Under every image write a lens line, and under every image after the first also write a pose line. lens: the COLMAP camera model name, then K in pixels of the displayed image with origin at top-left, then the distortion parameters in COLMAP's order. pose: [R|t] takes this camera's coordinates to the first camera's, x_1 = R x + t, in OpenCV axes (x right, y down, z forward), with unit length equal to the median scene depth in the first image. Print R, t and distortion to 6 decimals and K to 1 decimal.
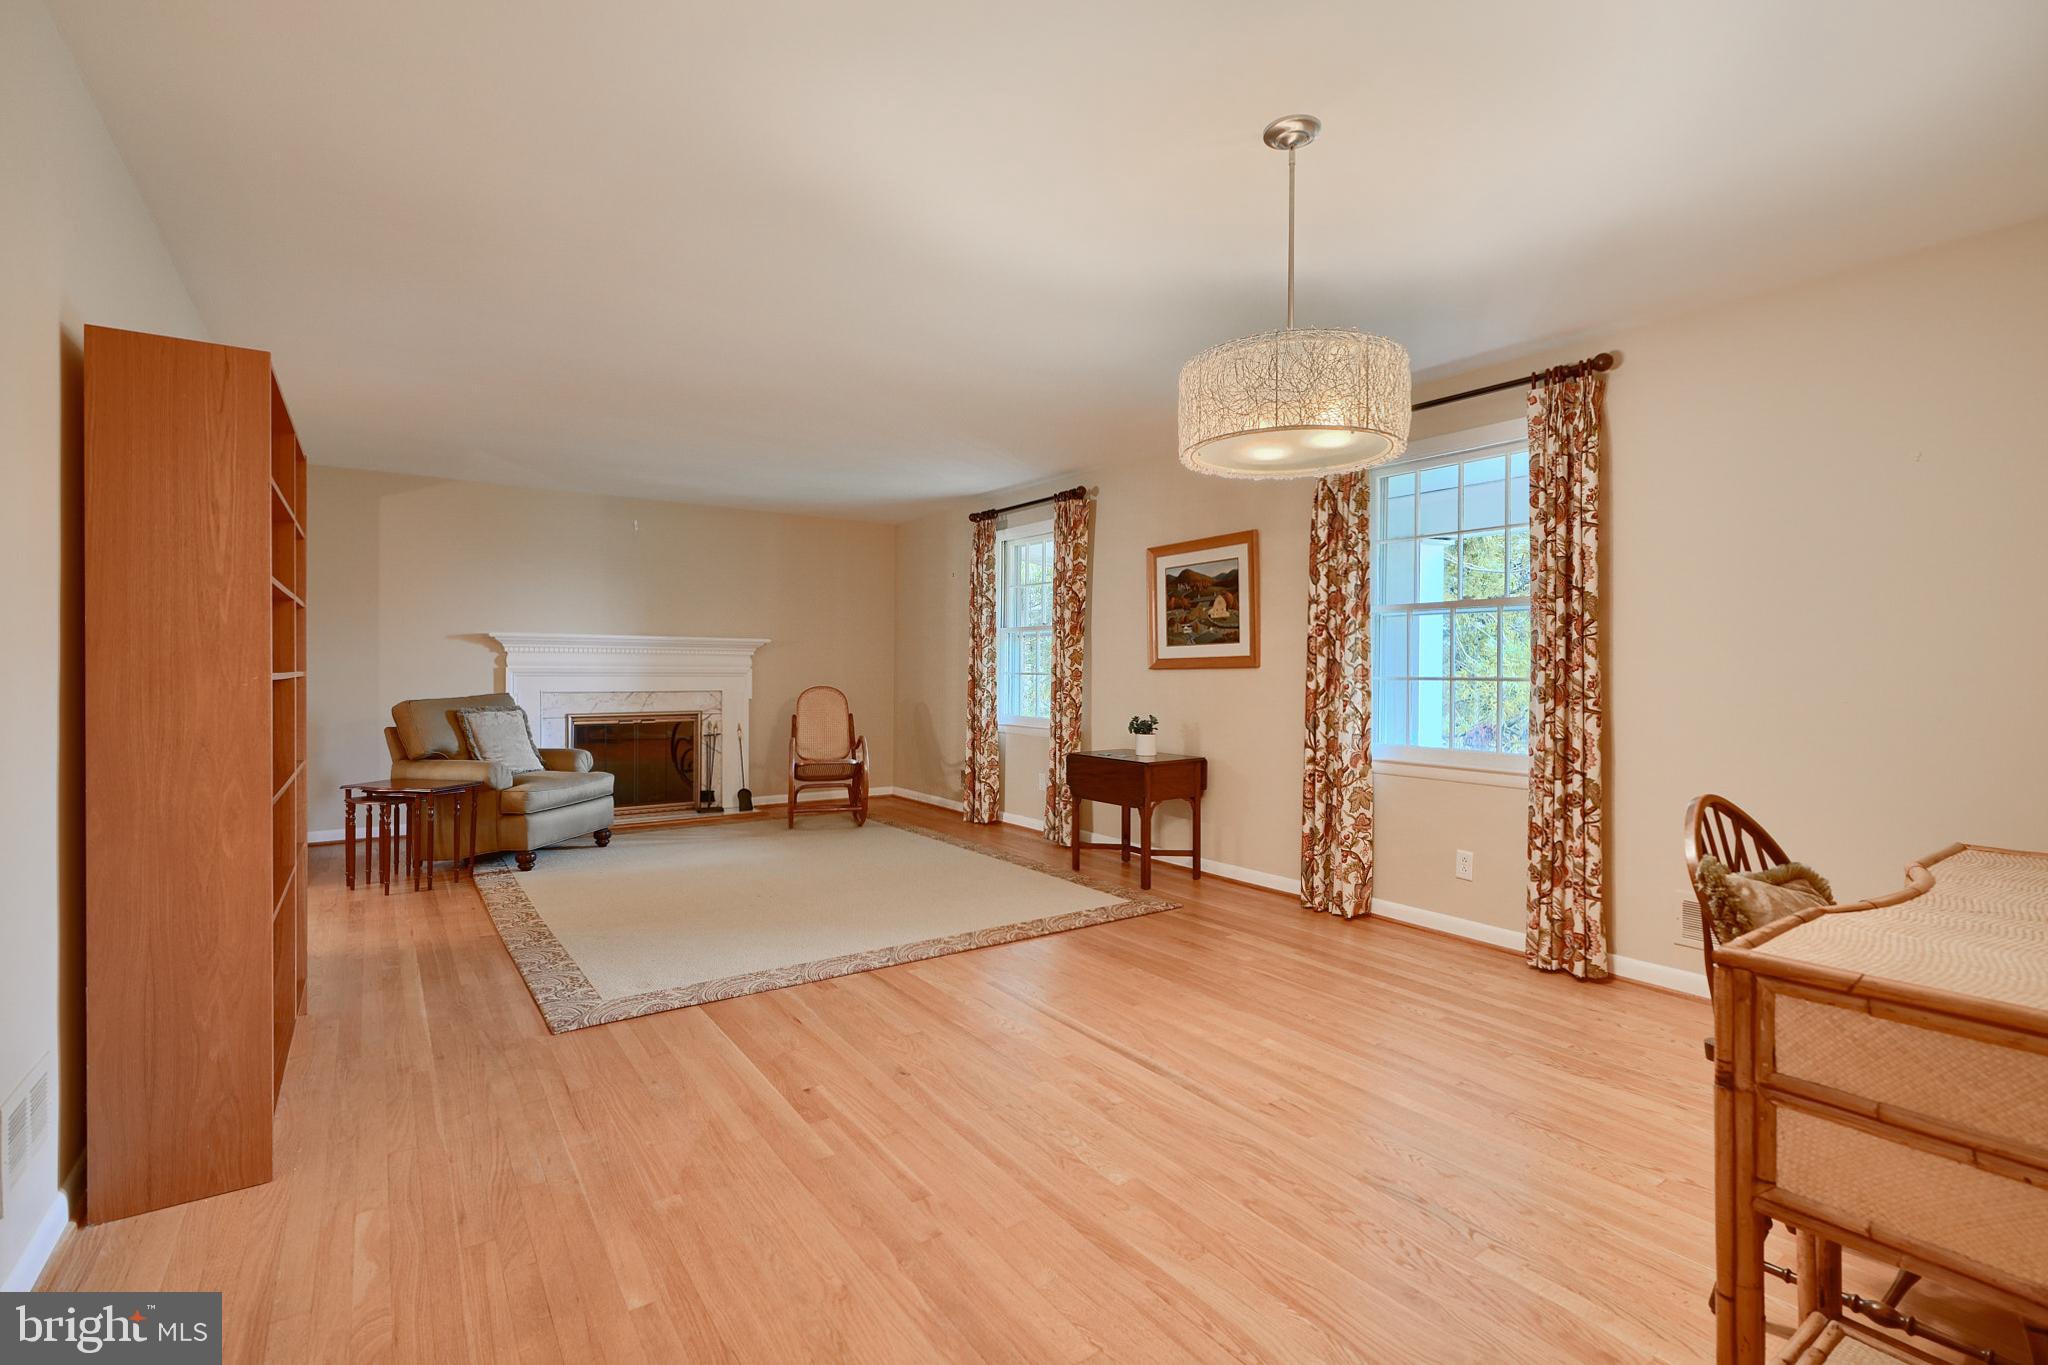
lens RADIAL K [[931.4, 0, 1027.2], [0, 931.4, 664.9], [0, 0, 1]] dist [-0.001701, -0.000183]
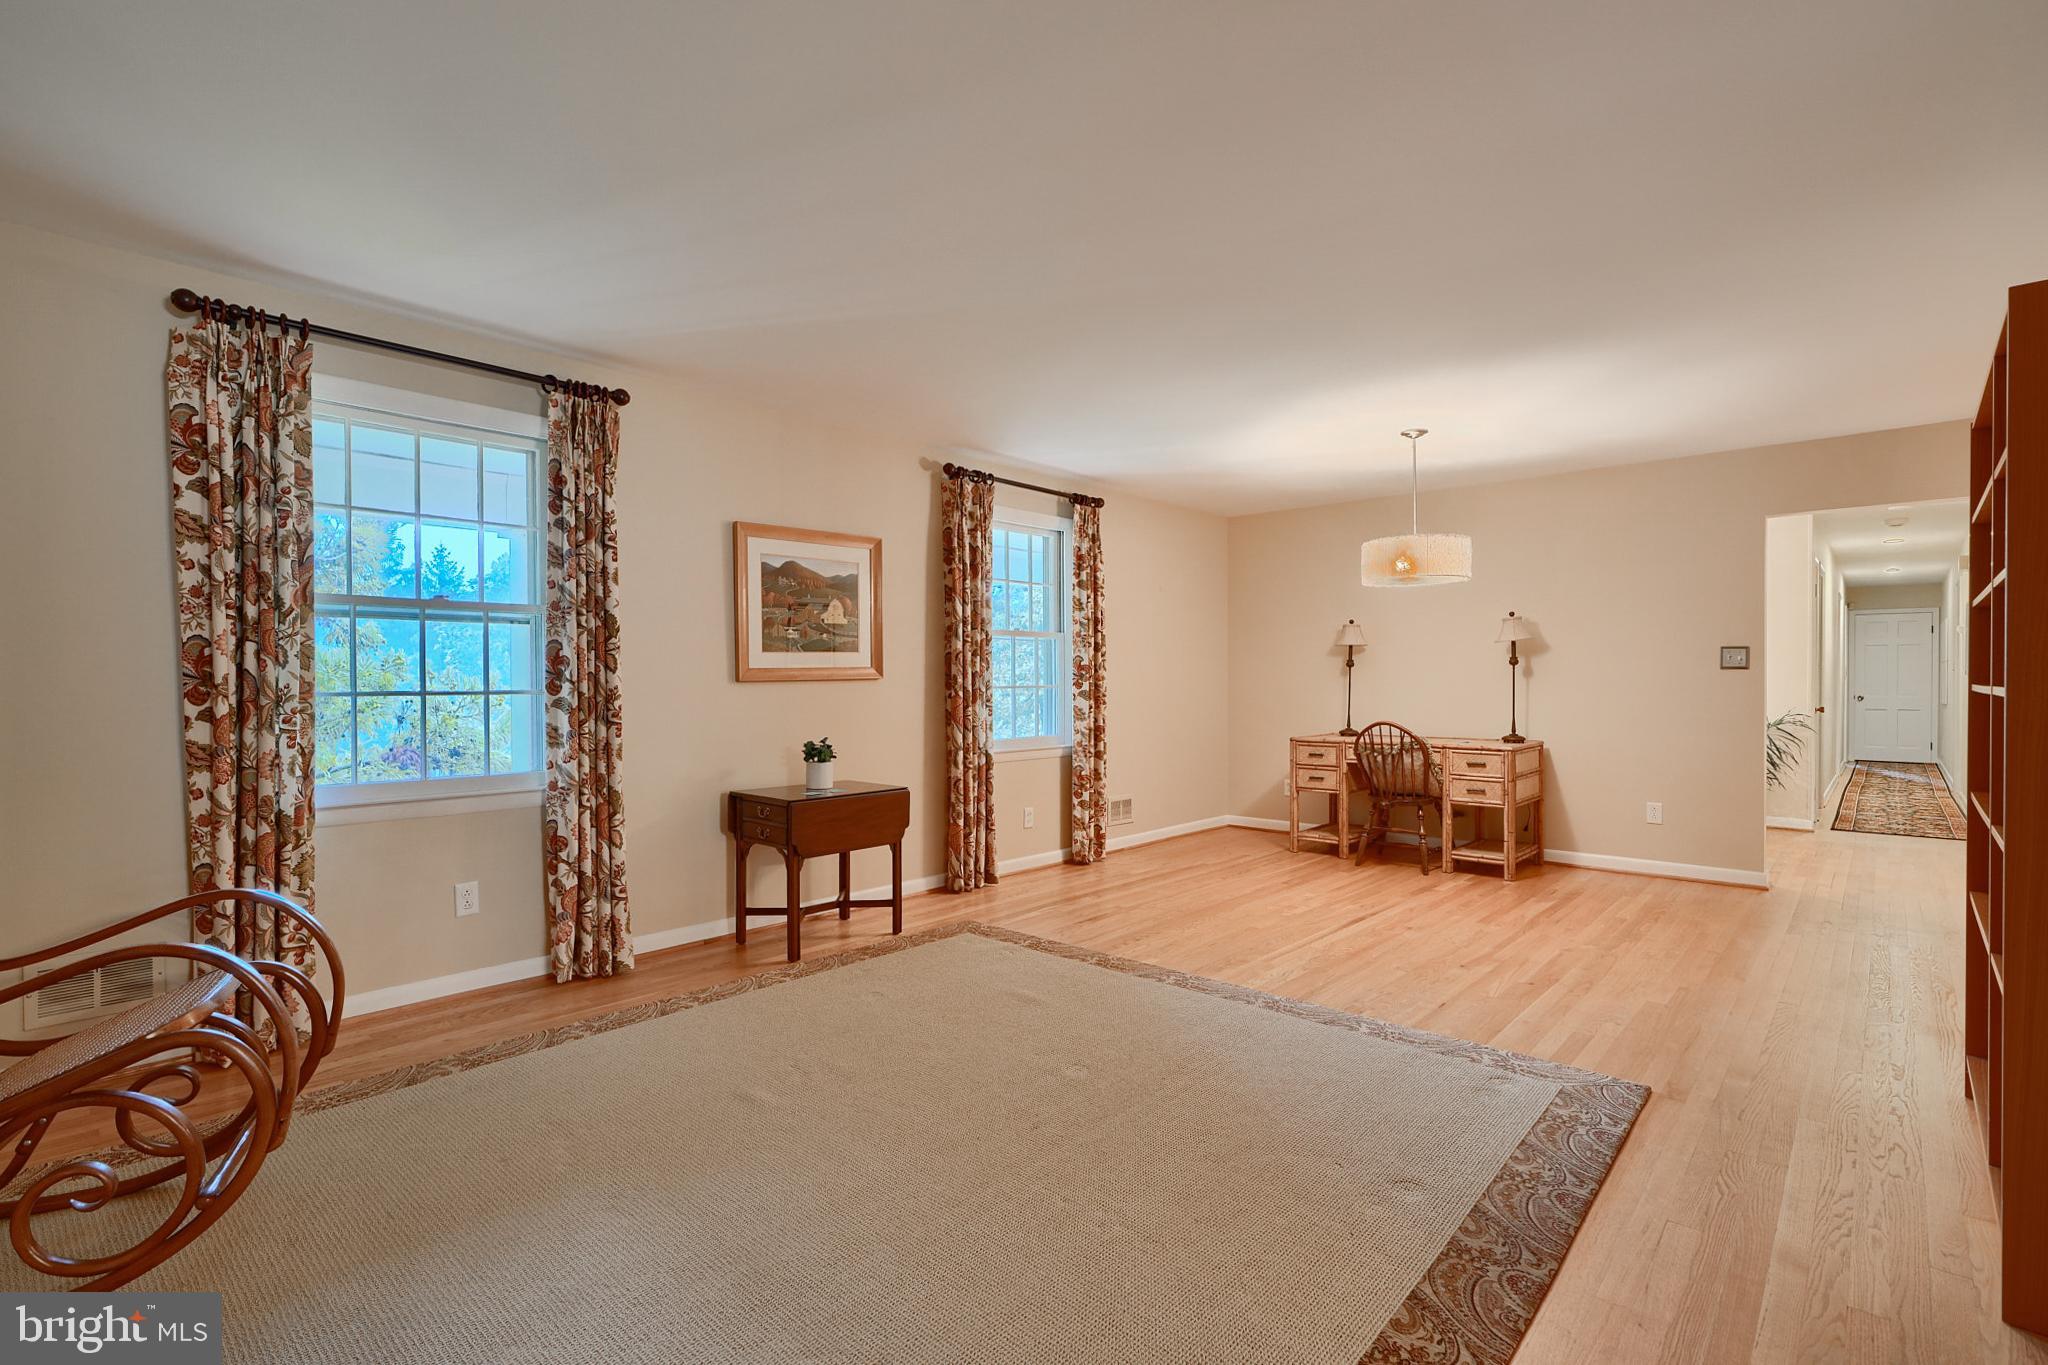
lens RADIAL K [[931.4, 0, 1032.6], [0, 931.4, 680.2], [0, 0, 1]] dist [-0.002101, 0.000095]
pose [[-0.211669, -0.001939, 0.977339, -0.684453], [0.000110, 0.999998, 0.002008, 0.001866], [-0.977341, 0.000532, -0.211669, 0.964927]]
